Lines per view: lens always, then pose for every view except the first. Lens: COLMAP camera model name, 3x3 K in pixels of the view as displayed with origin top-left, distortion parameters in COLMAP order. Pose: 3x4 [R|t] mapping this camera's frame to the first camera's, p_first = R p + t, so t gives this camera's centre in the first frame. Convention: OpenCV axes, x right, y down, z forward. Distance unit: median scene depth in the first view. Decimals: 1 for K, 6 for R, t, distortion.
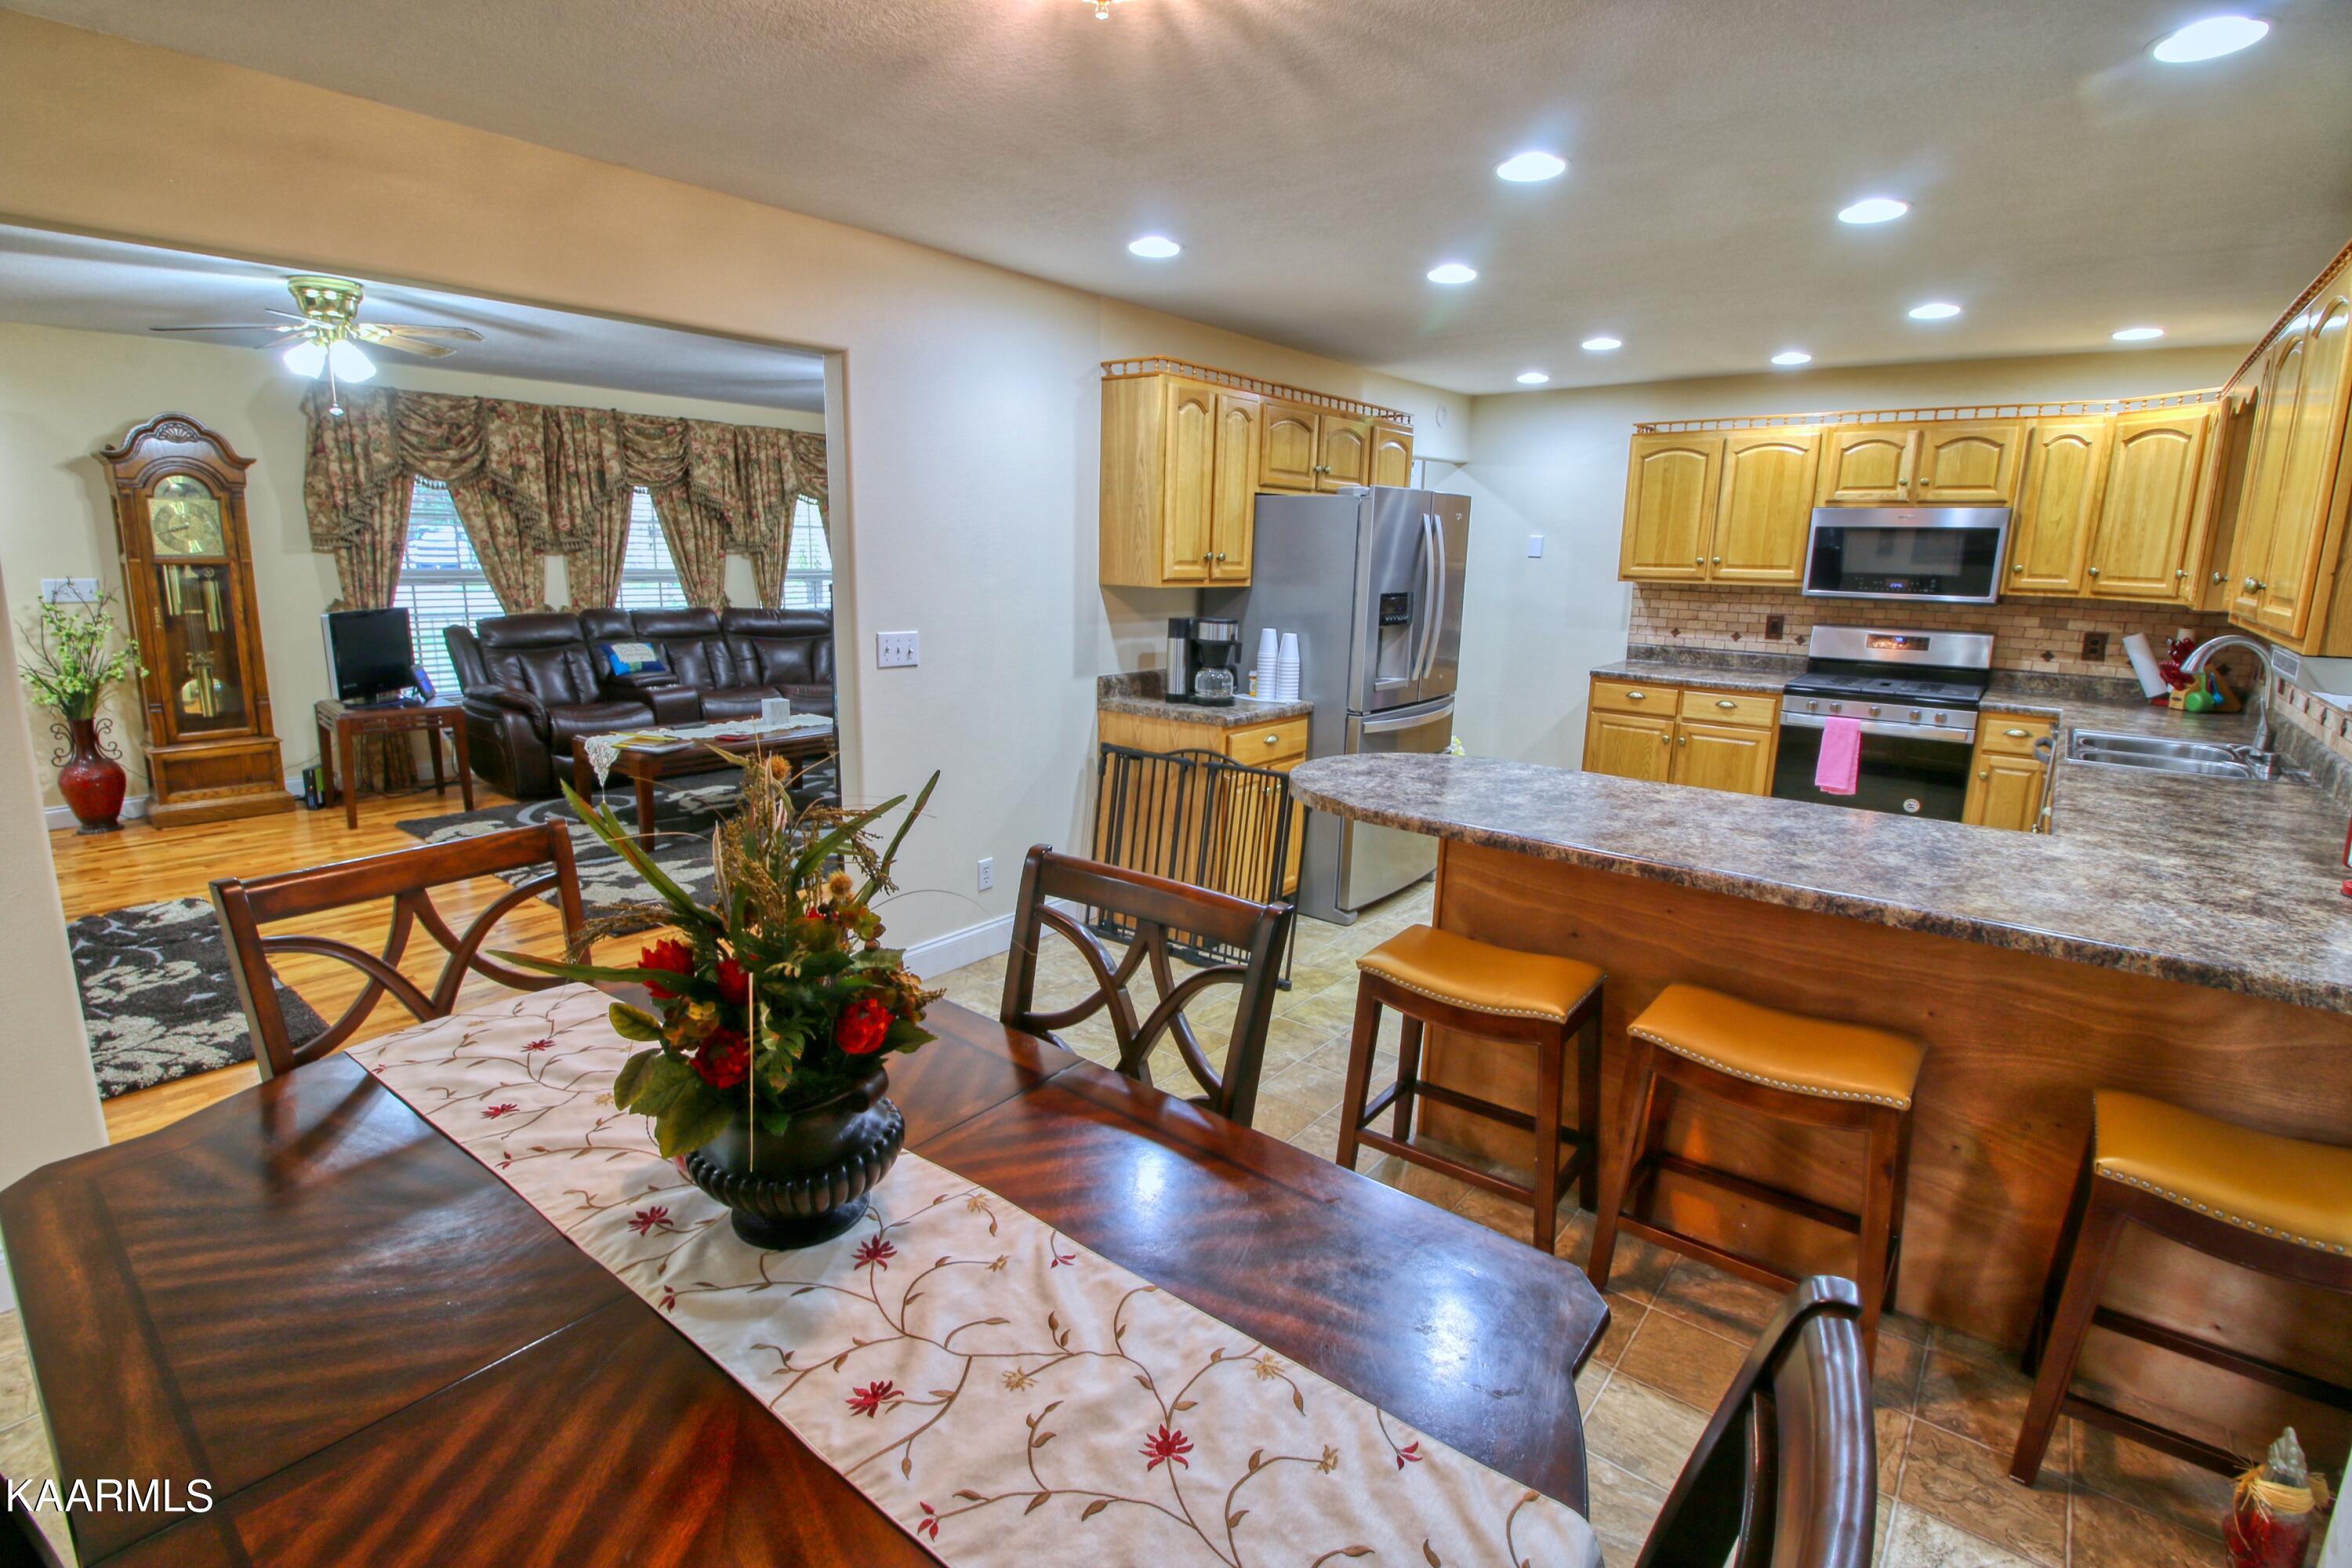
lens RADIAL K [[1082.2, 0, 1159.7], [0, 1082.2, 762.6], [0, 0, 1]] dist [0.002092, -0.016365]
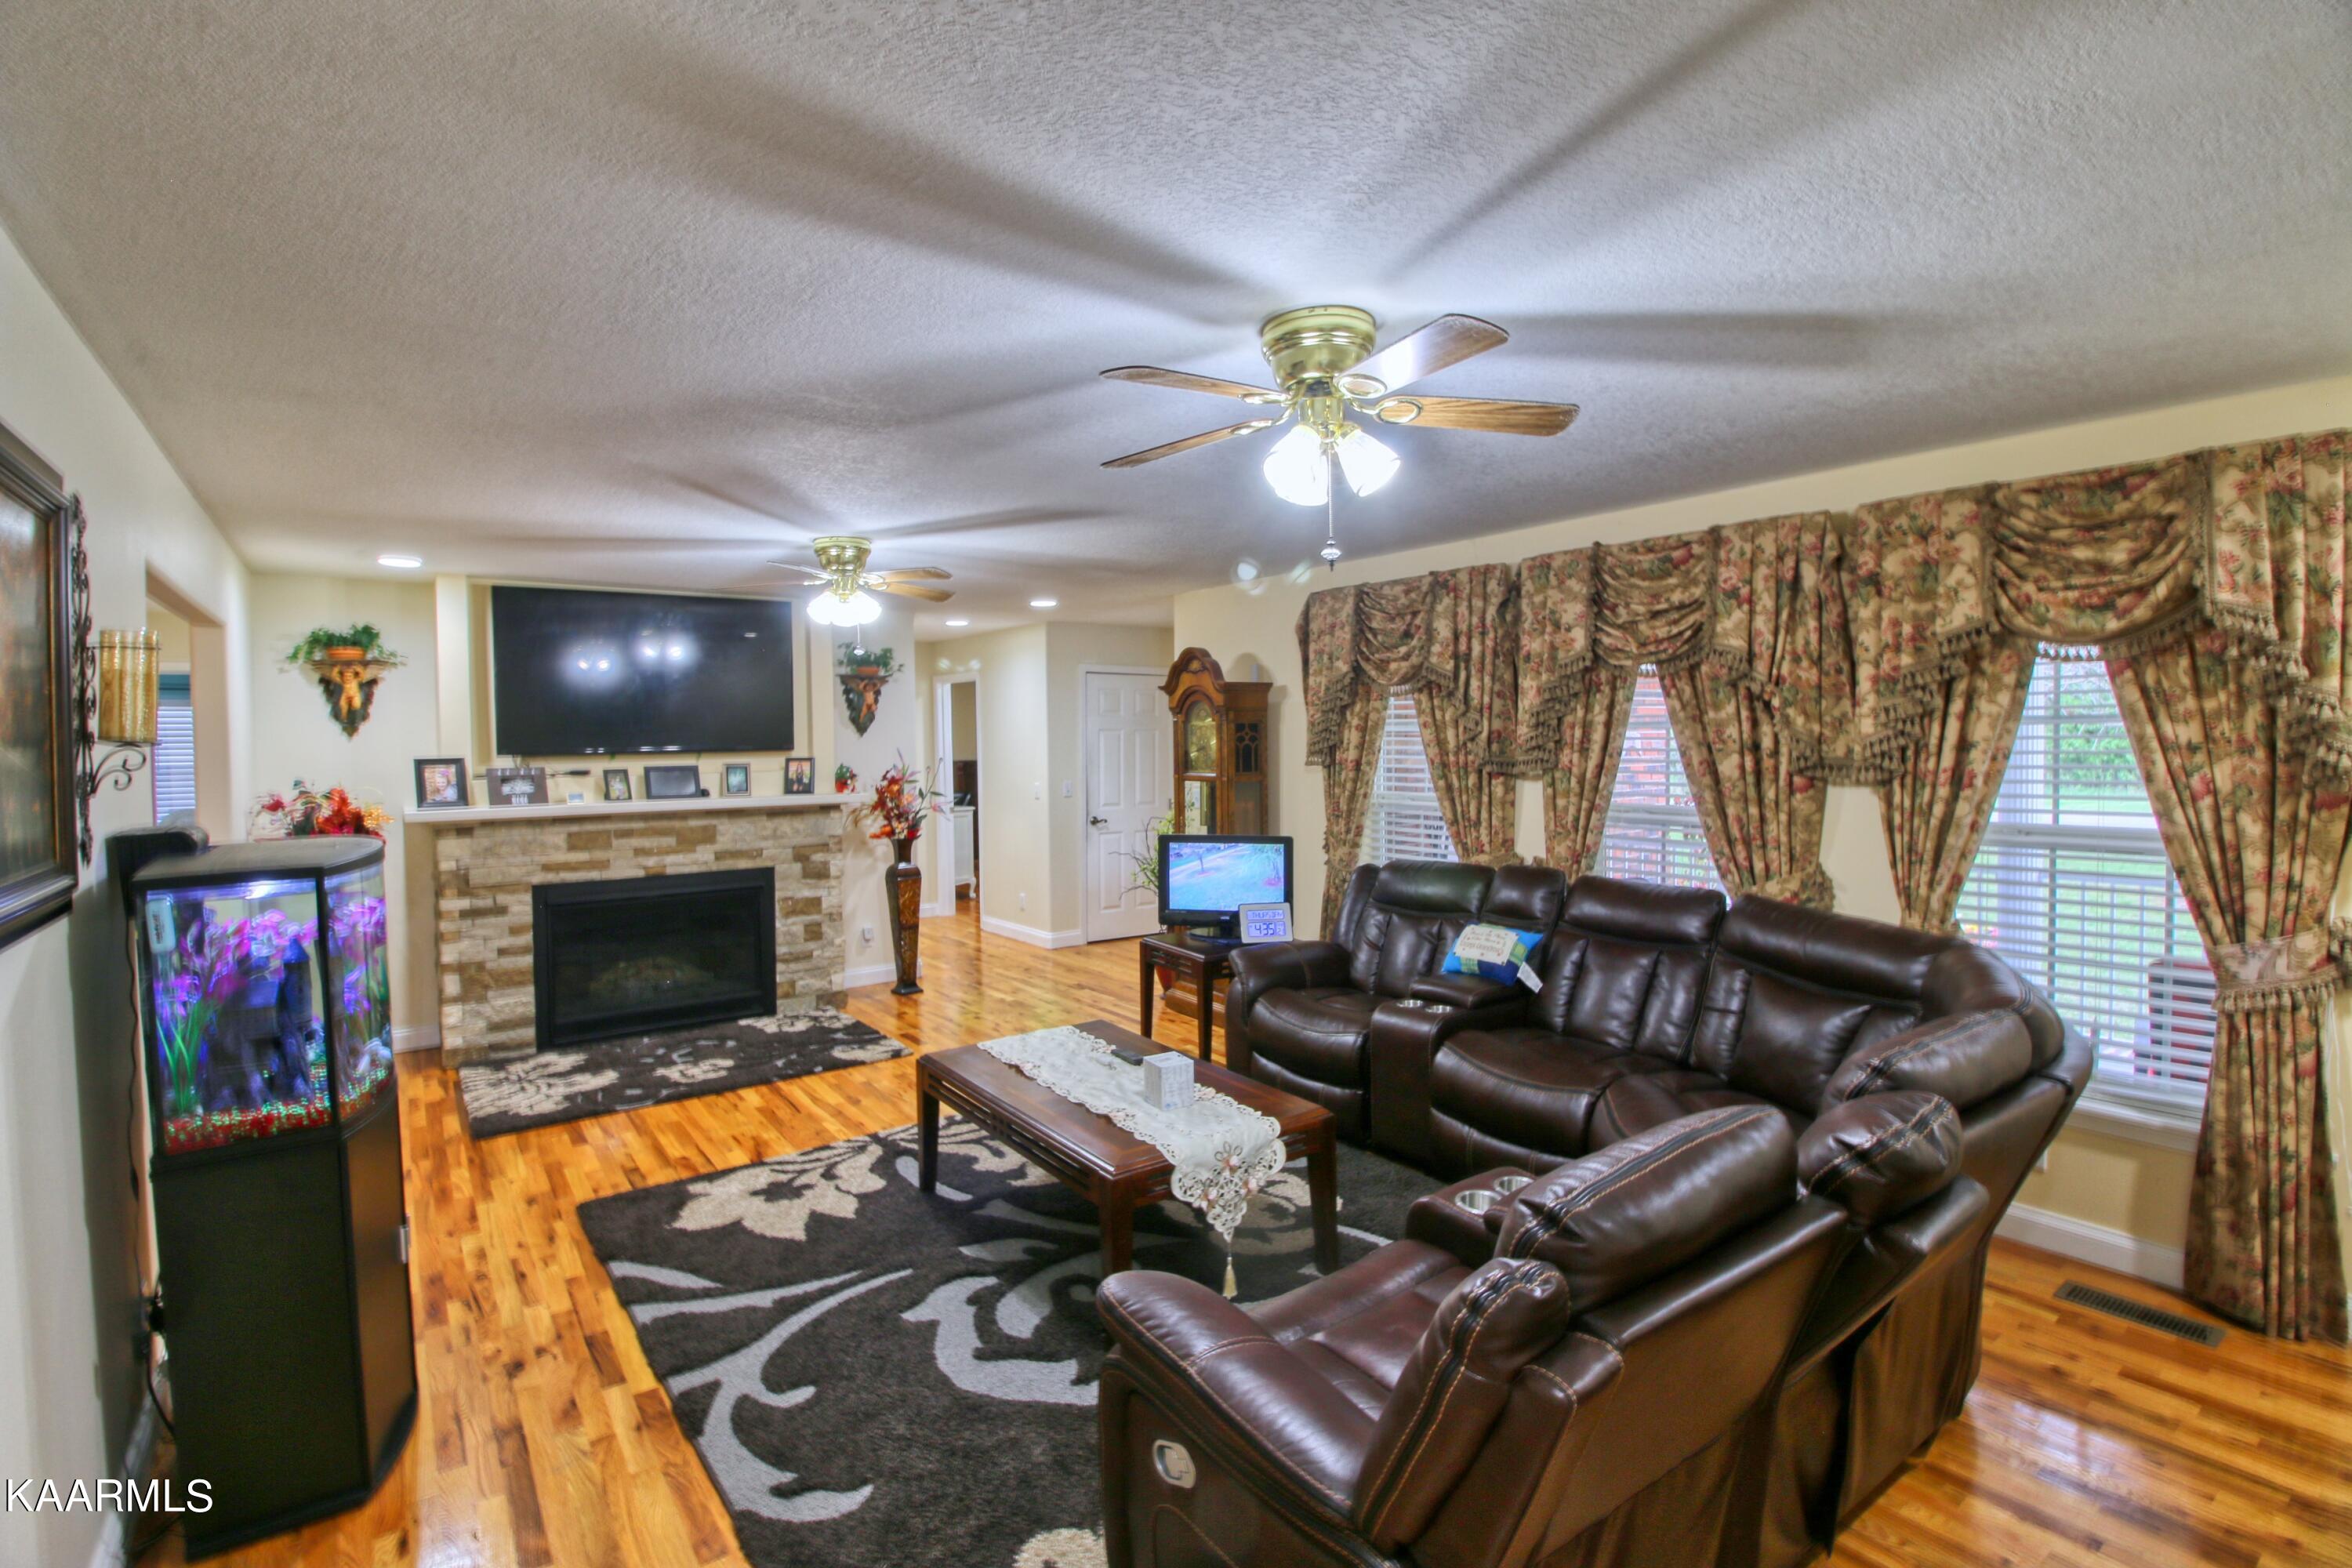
lens RADIAL K [[1082.2, 0, 1159.7], [0, 1082.2, 762.6], [0, 0, 1]] dist [0.002092, -0.016365]
pose [[-0.255077, 0.005983, -0.966902, 0.149161], [-0.183616, 0.981485, 0.054512, -0.216899], [0.949327, 0.191443, -0.249256, 1.042213]]
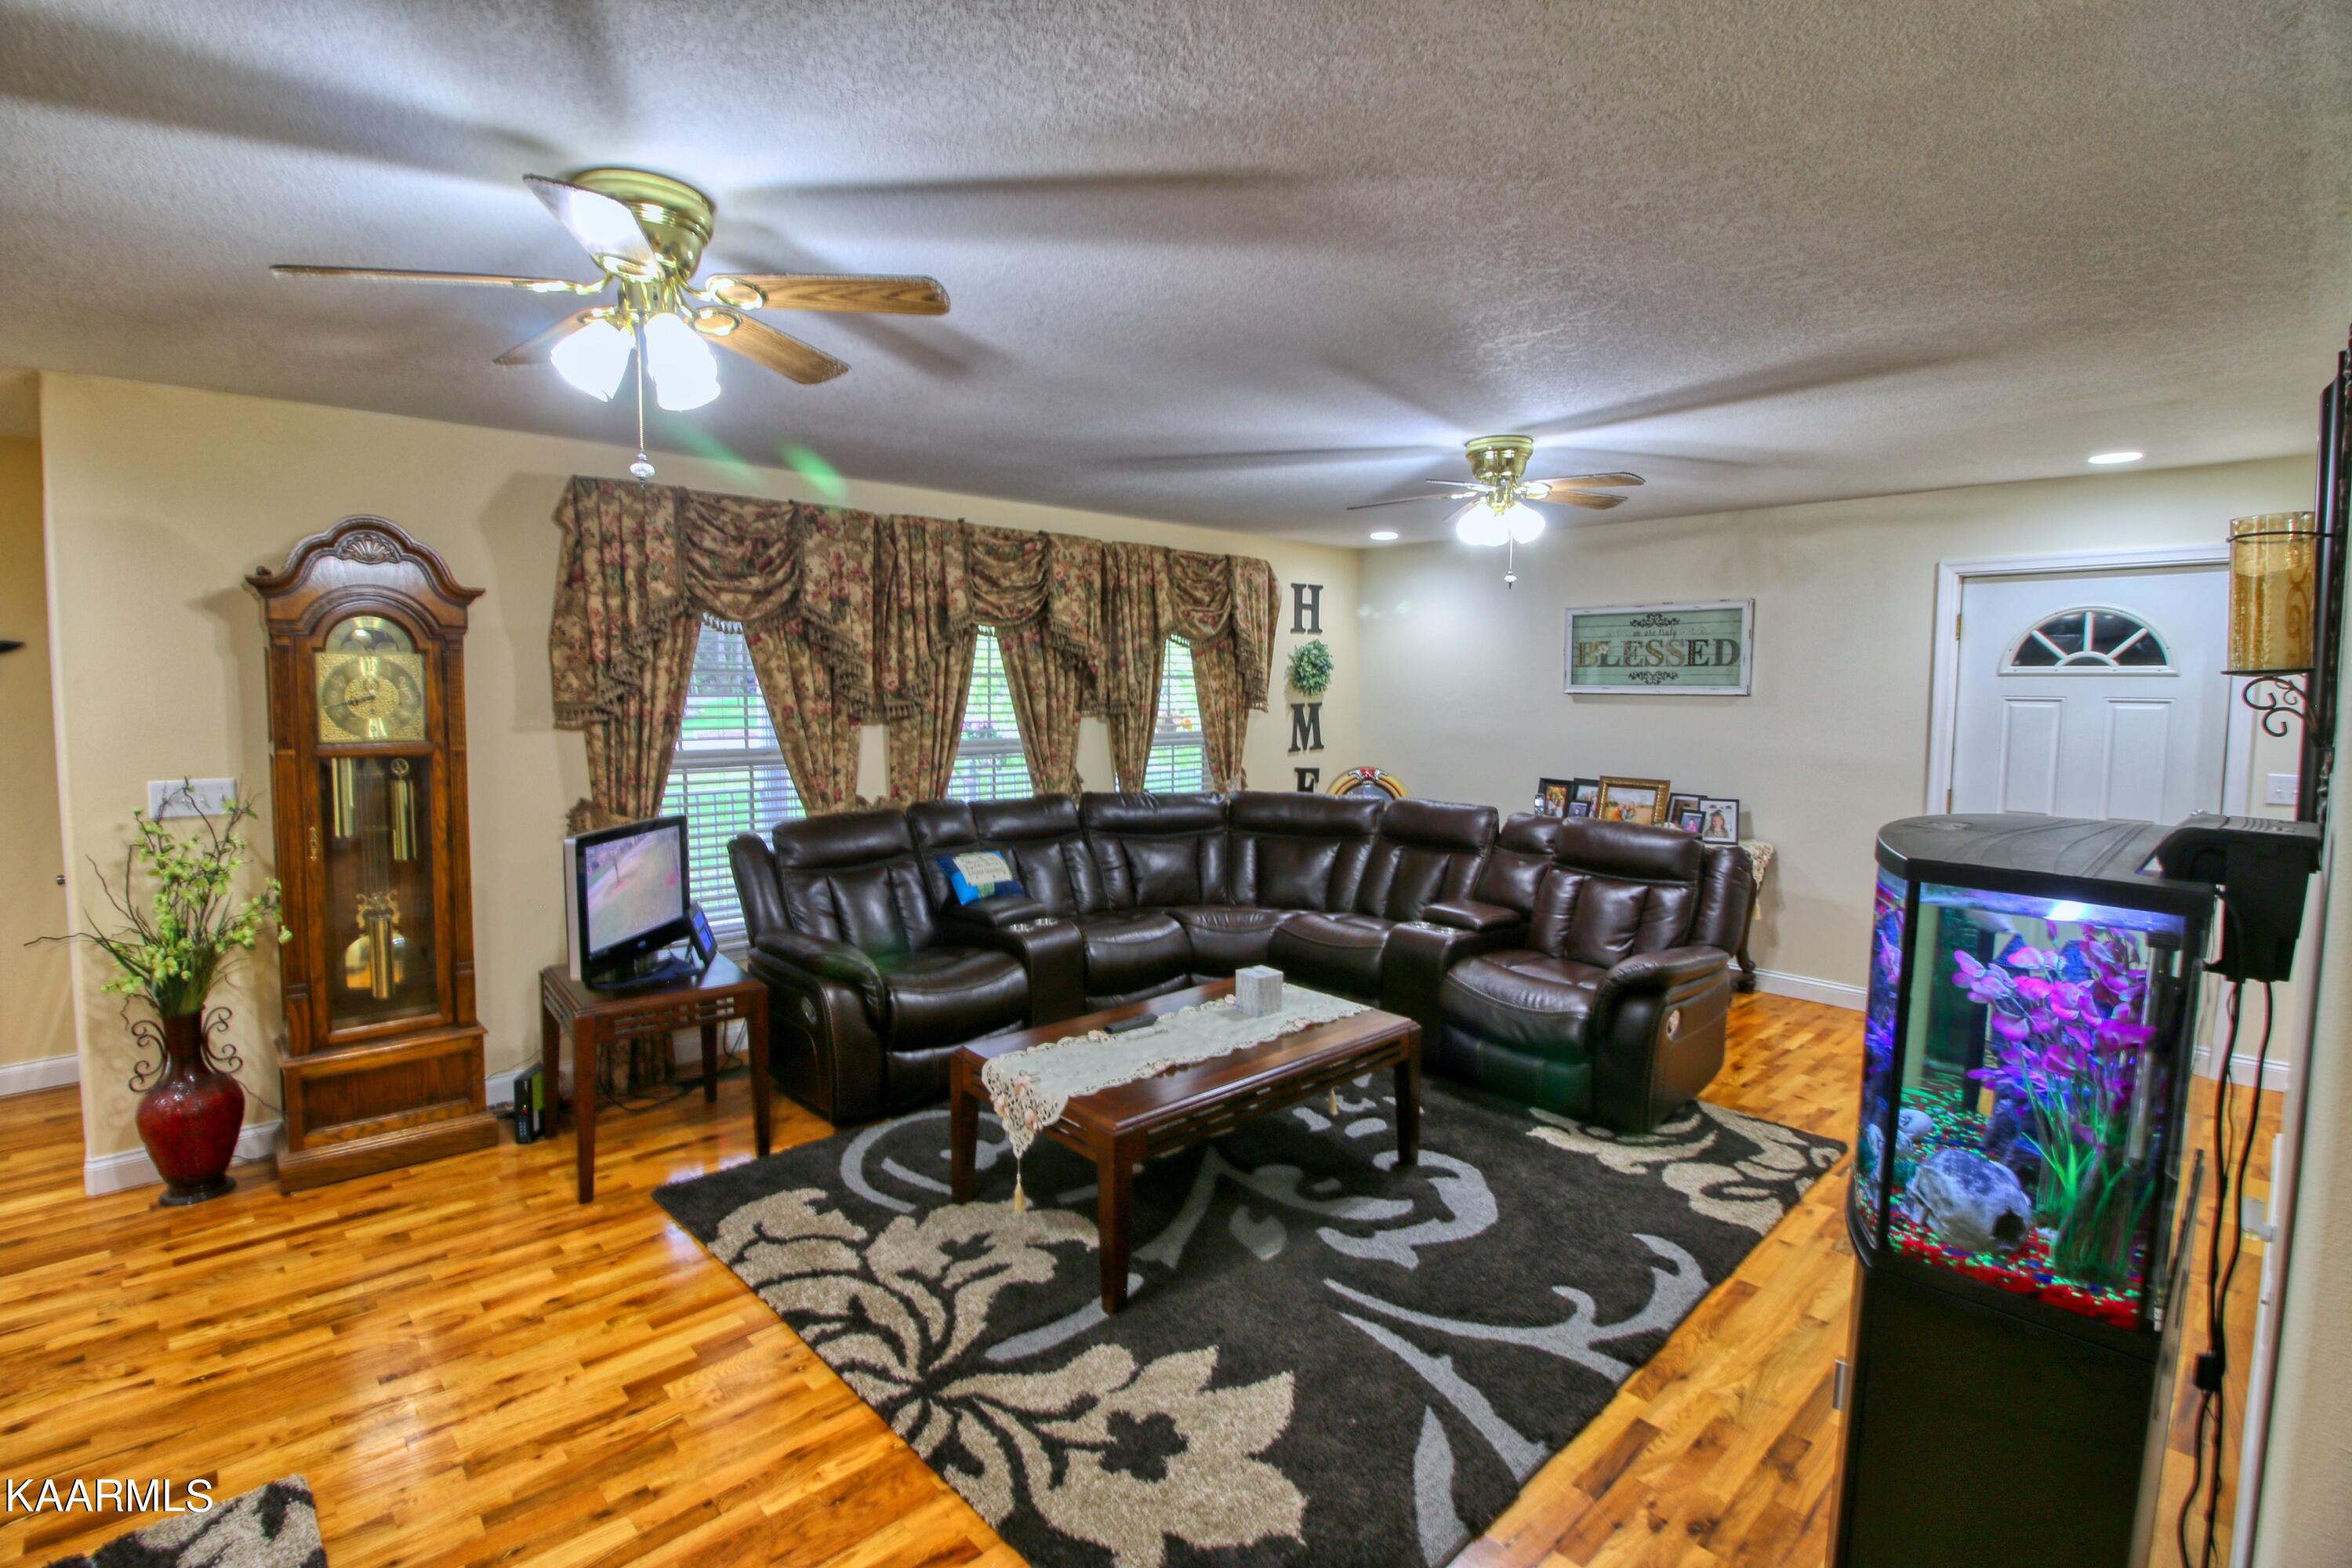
lens RADIAL K [[1082.2, 0, 1159.7], [0, 1082.2, 762.6], [0, 0, 1]] dist [0.002092, -0.016365]
pose [[0.990802, -0.005215, -0.135216, -0.311824], [-0.011575, 0.992328, -0.123091, -0.092848], [0.134821, 0.123524, 0.983140, 0.378301]]
